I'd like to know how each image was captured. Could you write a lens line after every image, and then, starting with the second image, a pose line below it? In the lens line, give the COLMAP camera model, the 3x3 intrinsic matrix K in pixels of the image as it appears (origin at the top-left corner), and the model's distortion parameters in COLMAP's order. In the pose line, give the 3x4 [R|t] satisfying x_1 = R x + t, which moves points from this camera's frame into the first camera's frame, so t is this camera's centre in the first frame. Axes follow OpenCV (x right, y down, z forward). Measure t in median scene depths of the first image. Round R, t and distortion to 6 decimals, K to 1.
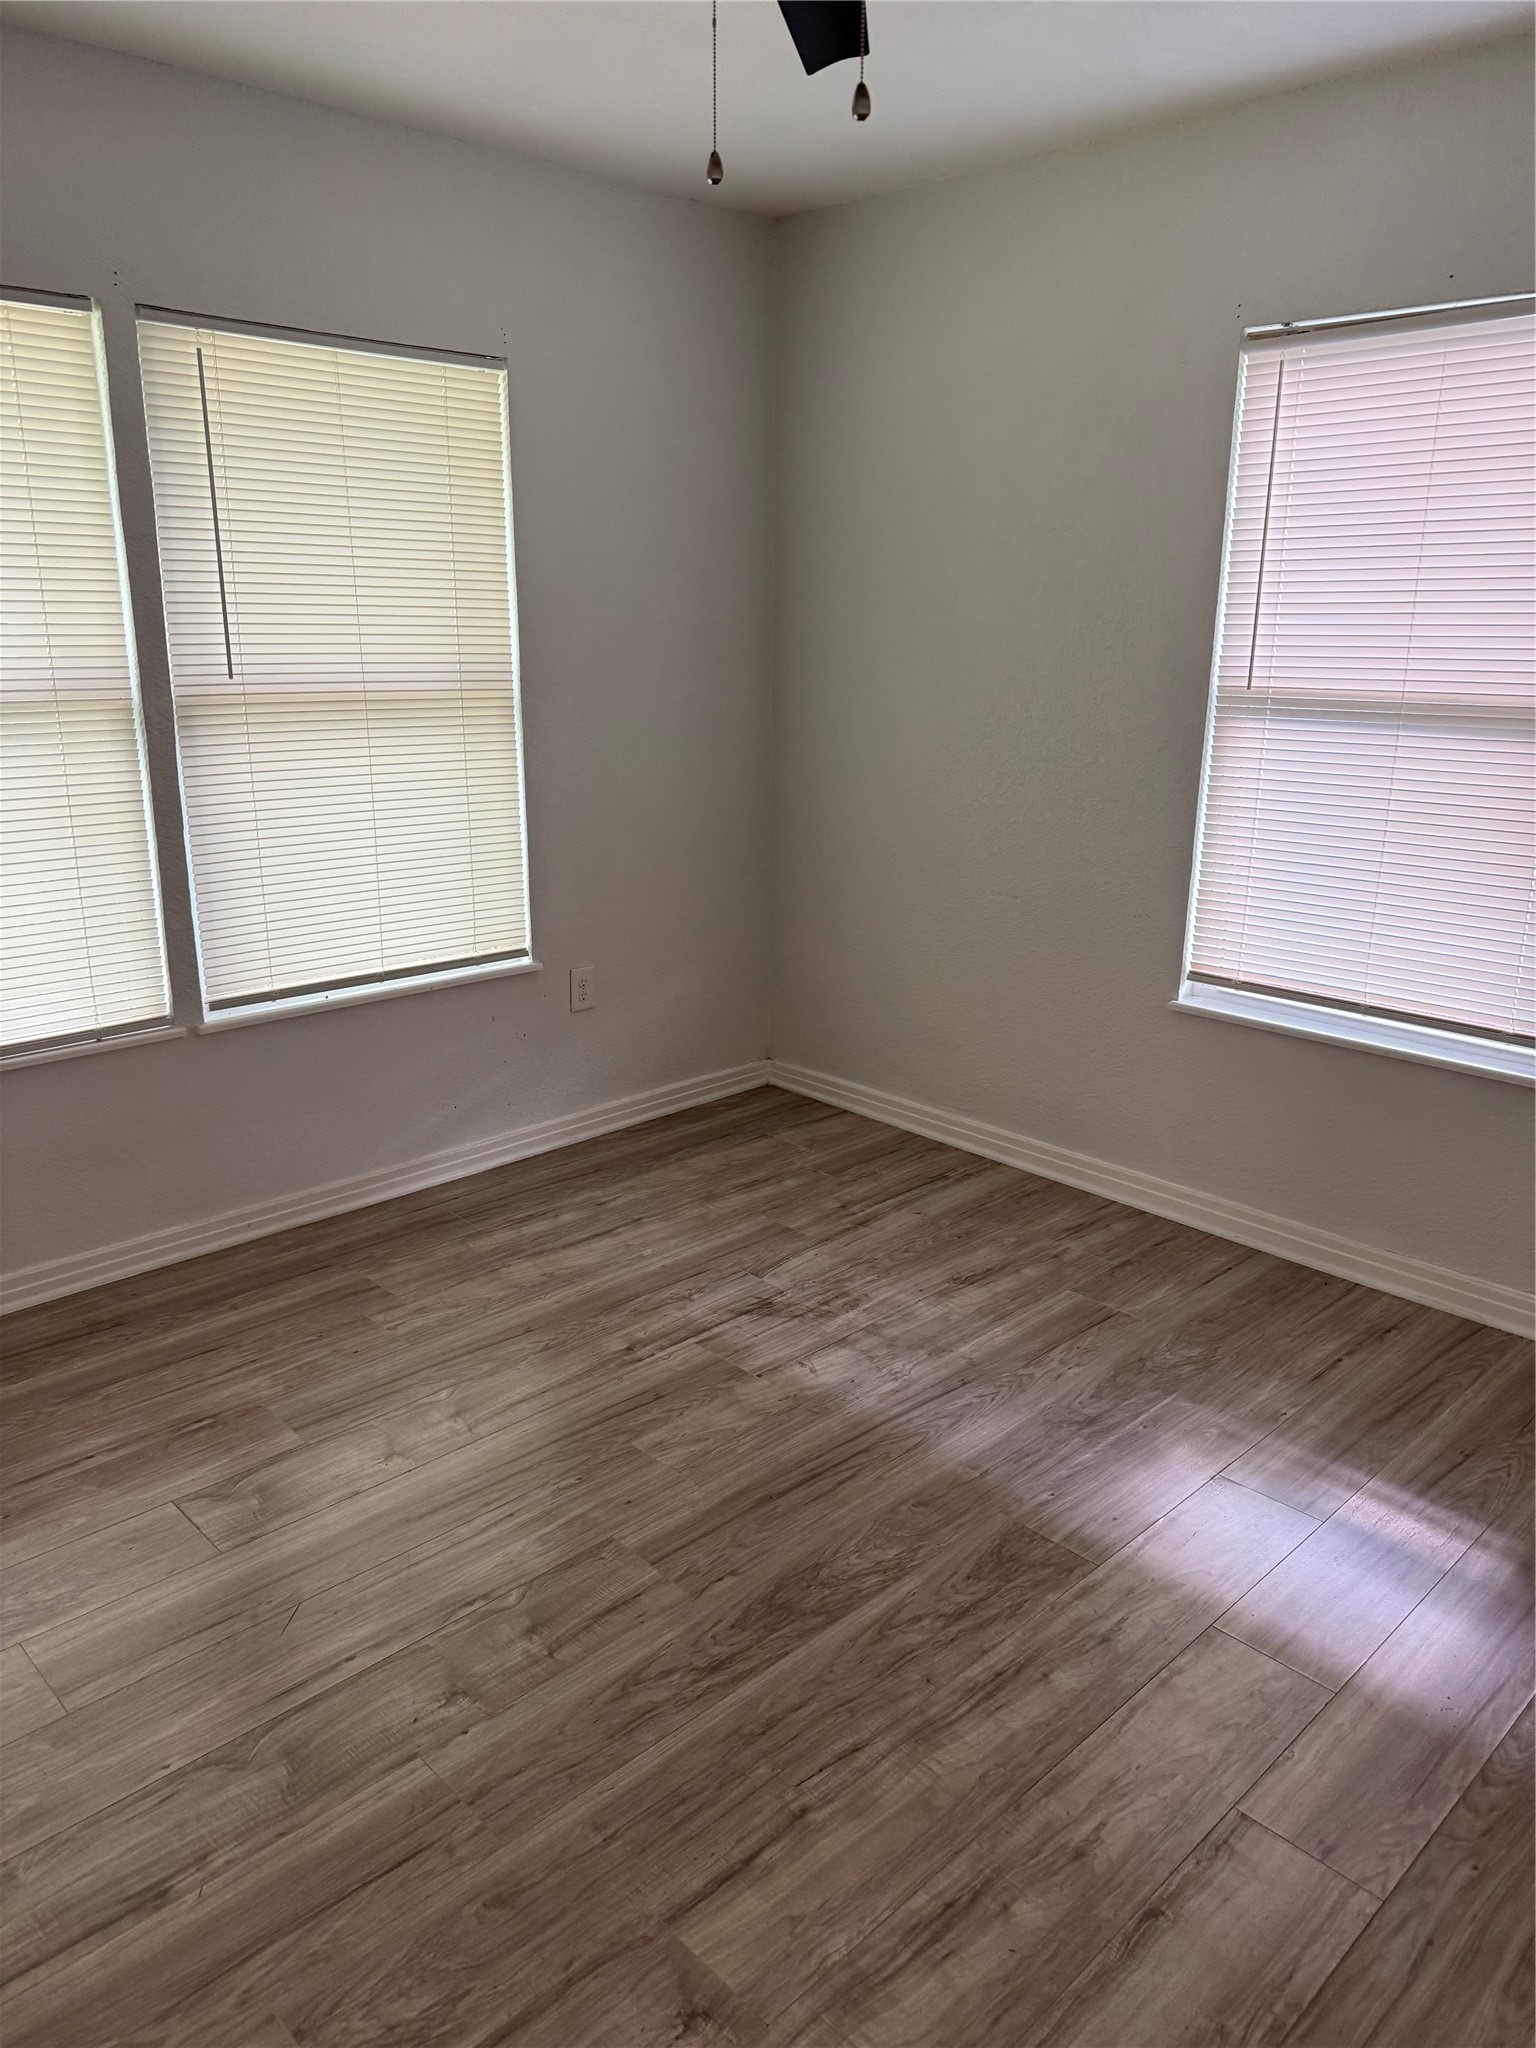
lens RADIAL K [[1437.7, 0, 761.4], [0, 1437.7, 1026.0], [0, 0, 1]] dist [0.044659, -0.023788]
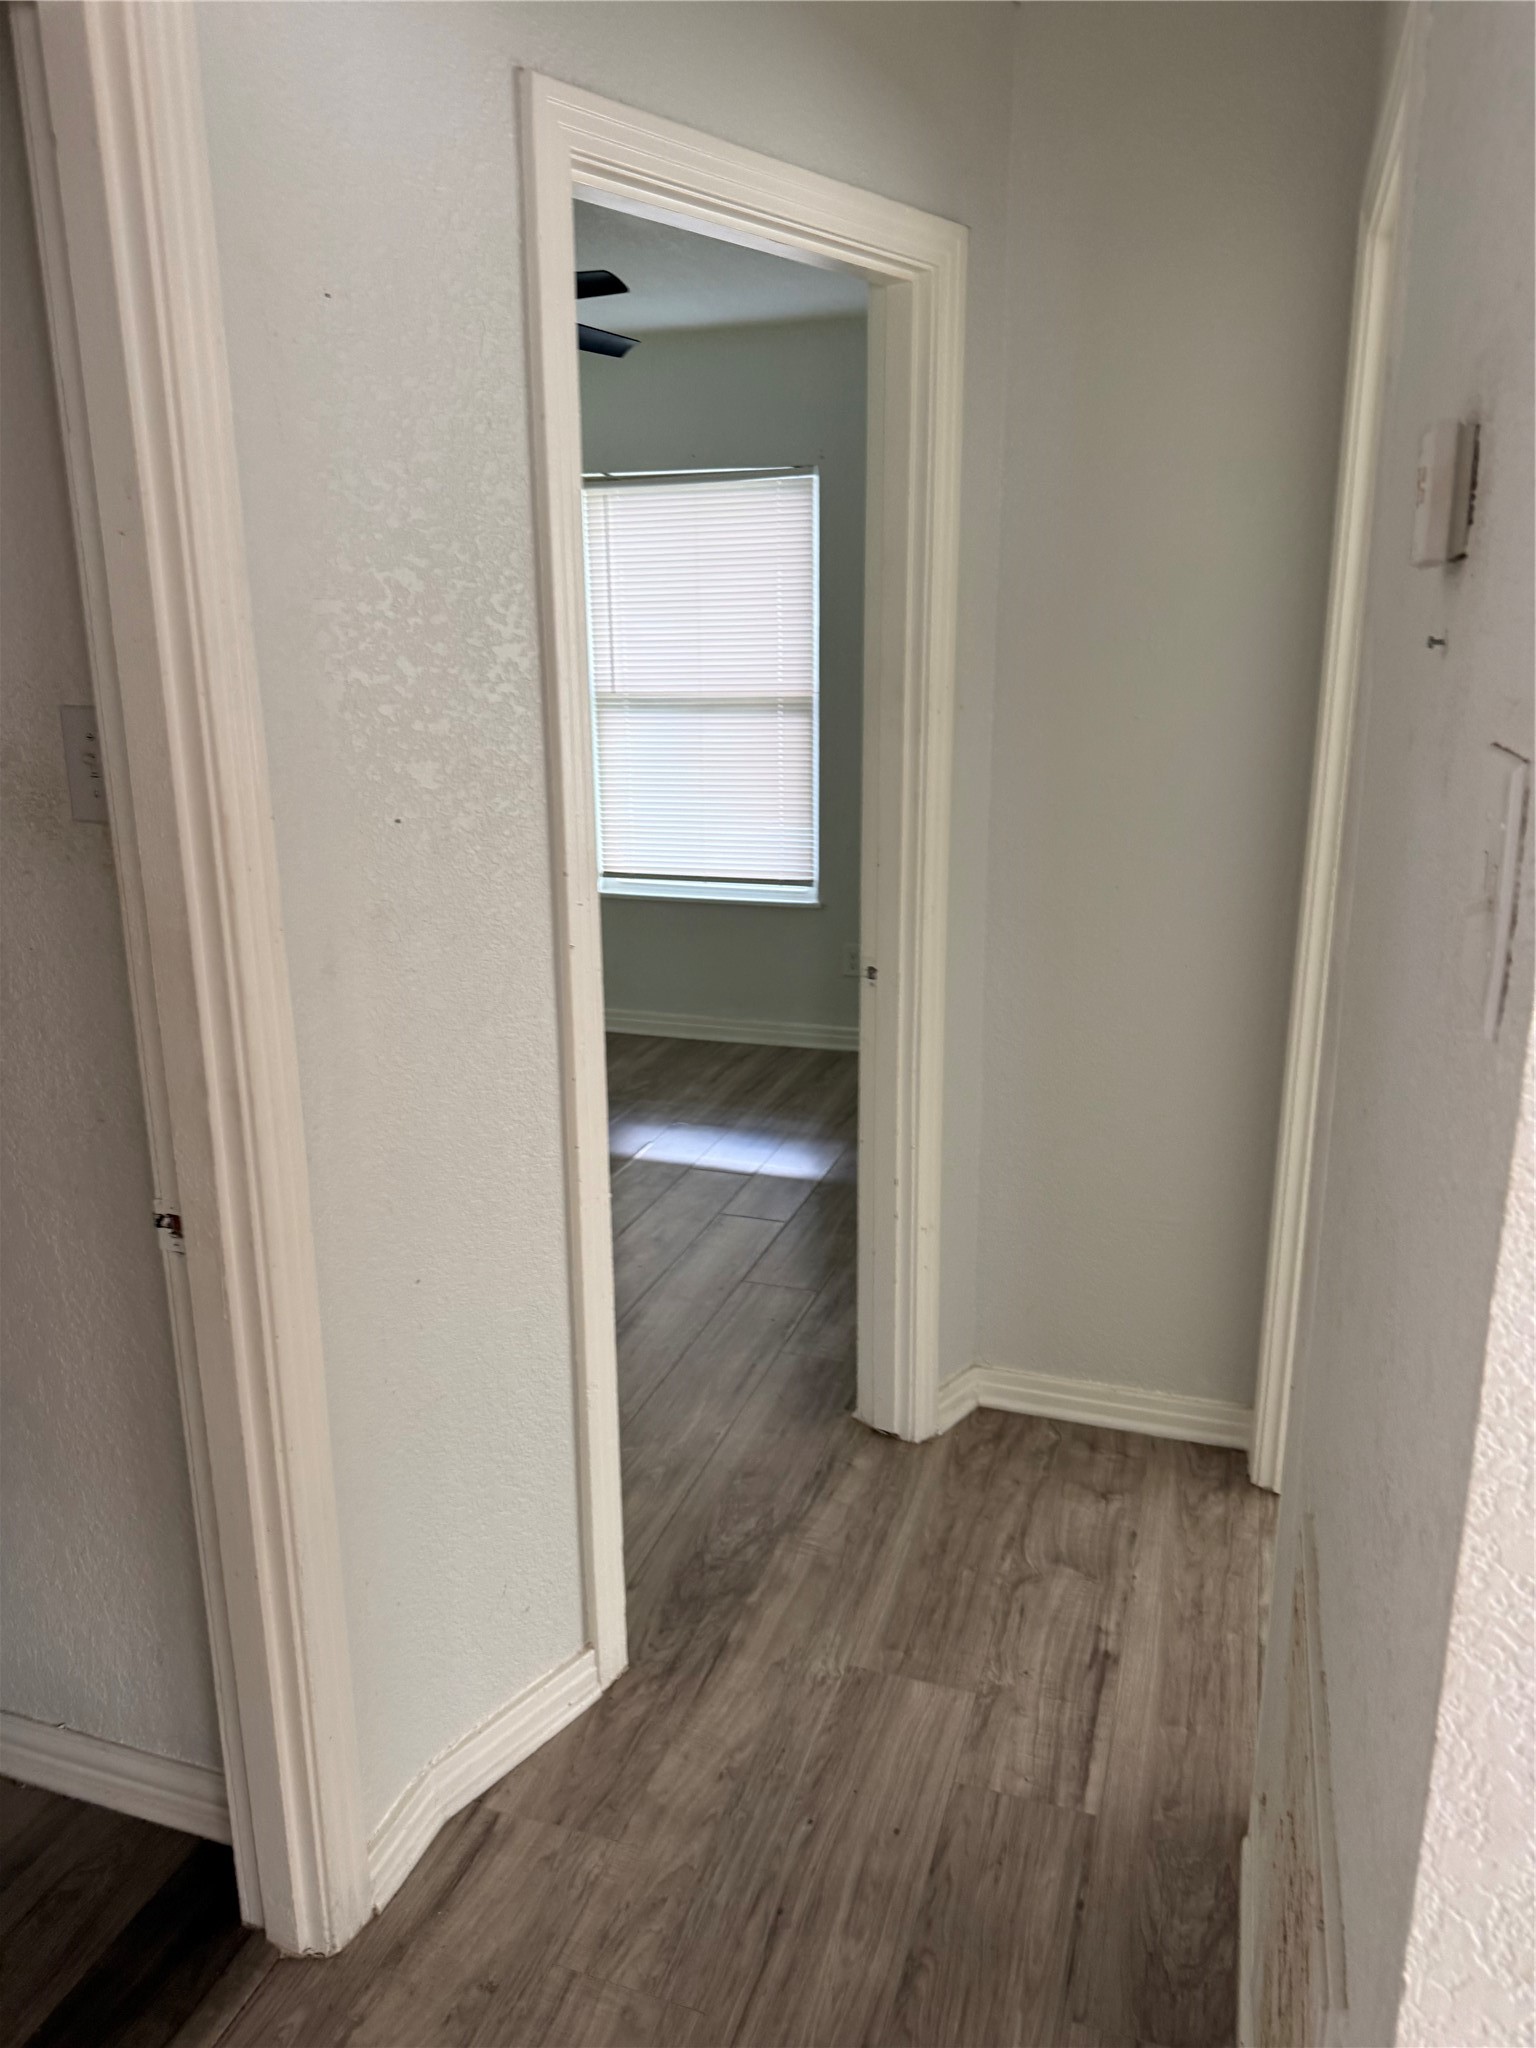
lens RADIAL K [[1437.7, 0, 761.4], [0, 1437.7, 1026.0], [0, 0, 1]] dist [0.044659, -0.023788]
pose [[0.884516, -0.128606, 0.448432, -0.321464], [0.133300, 0.990848, 0.021235, 0.138038], [-0.447059, 0.040993, 0.893565, -0.559866]]
